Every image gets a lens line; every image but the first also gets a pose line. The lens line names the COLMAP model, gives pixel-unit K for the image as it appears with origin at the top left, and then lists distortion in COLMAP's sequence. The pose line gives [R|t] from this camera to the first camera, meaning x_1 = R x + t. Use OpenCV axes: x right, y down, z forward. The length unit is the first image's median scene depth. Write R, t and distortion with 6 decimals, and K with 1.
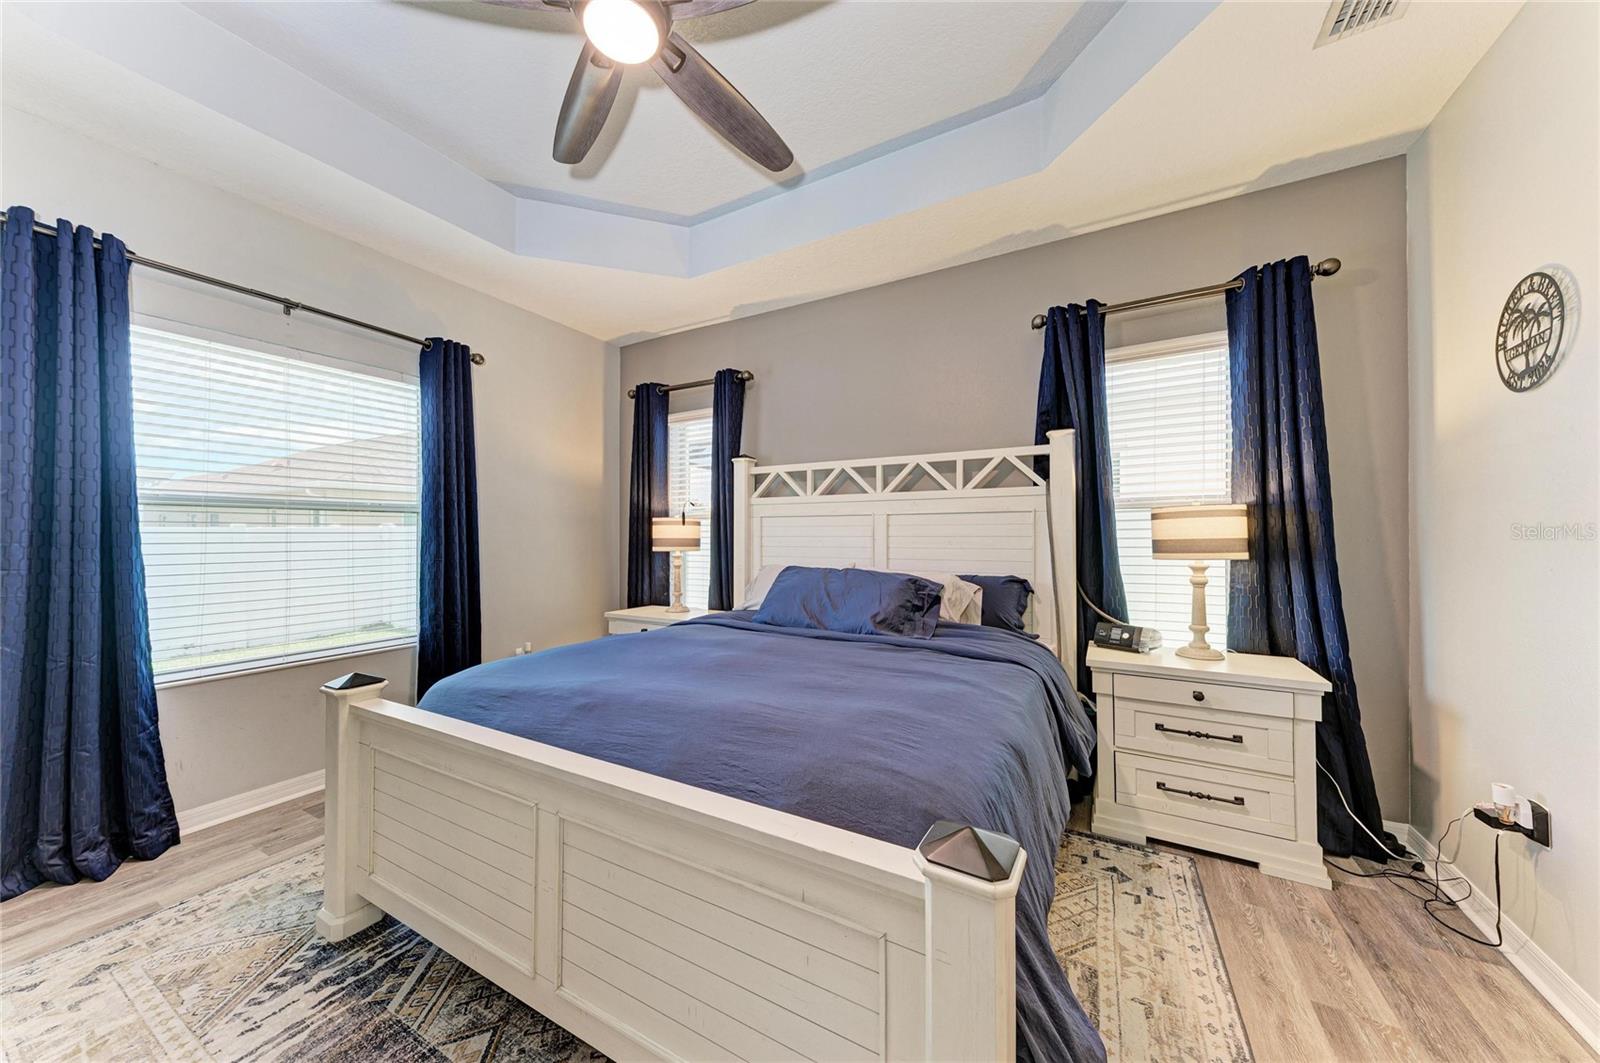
lens RADIAL K [[537.7, 0, 801.9], [0, 537.7, 535.8], [0, 0, 1]] dist [0.011628, -0.001178]
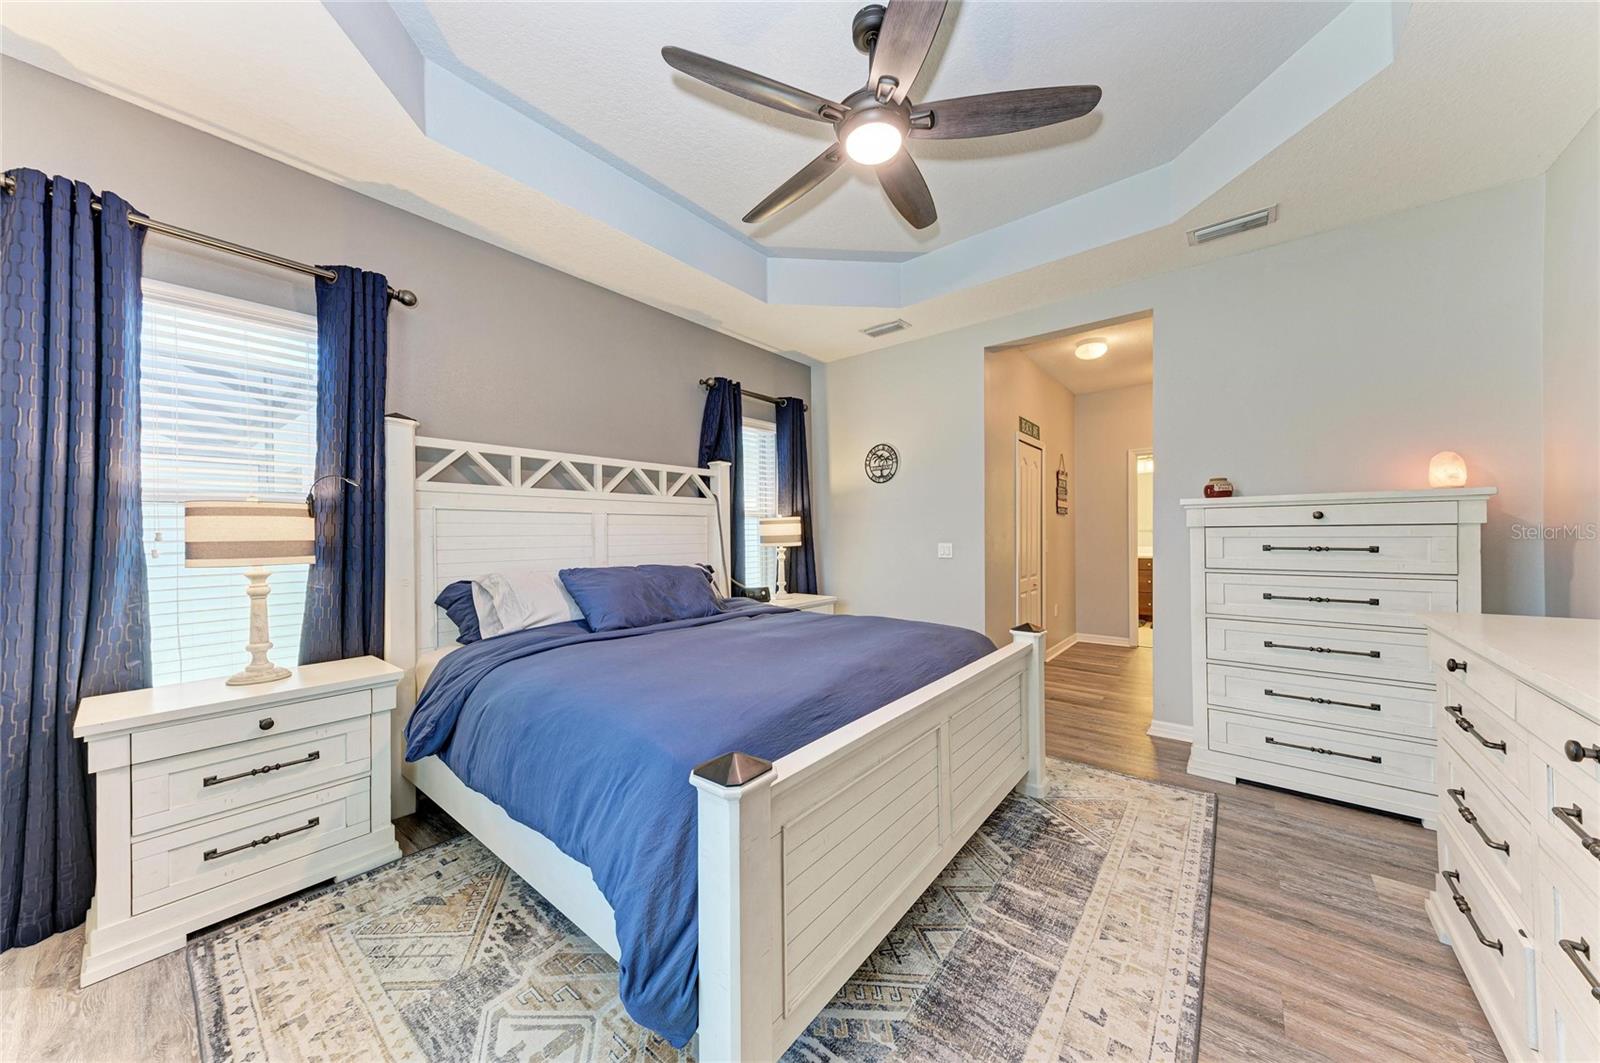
lens RADIAL K [[537.7, 0, 803.4], [0, 537.7, 524.6], [0, 0, 1]] dist [0.011628, -0.001178]
pose [[0.179673, 0.013256, 0.983637, -0.908309], [0.004043, 0.999891, -0.014214, -0.002465], [-0.983718, 0.006531, 0.179599, 0.513299]]
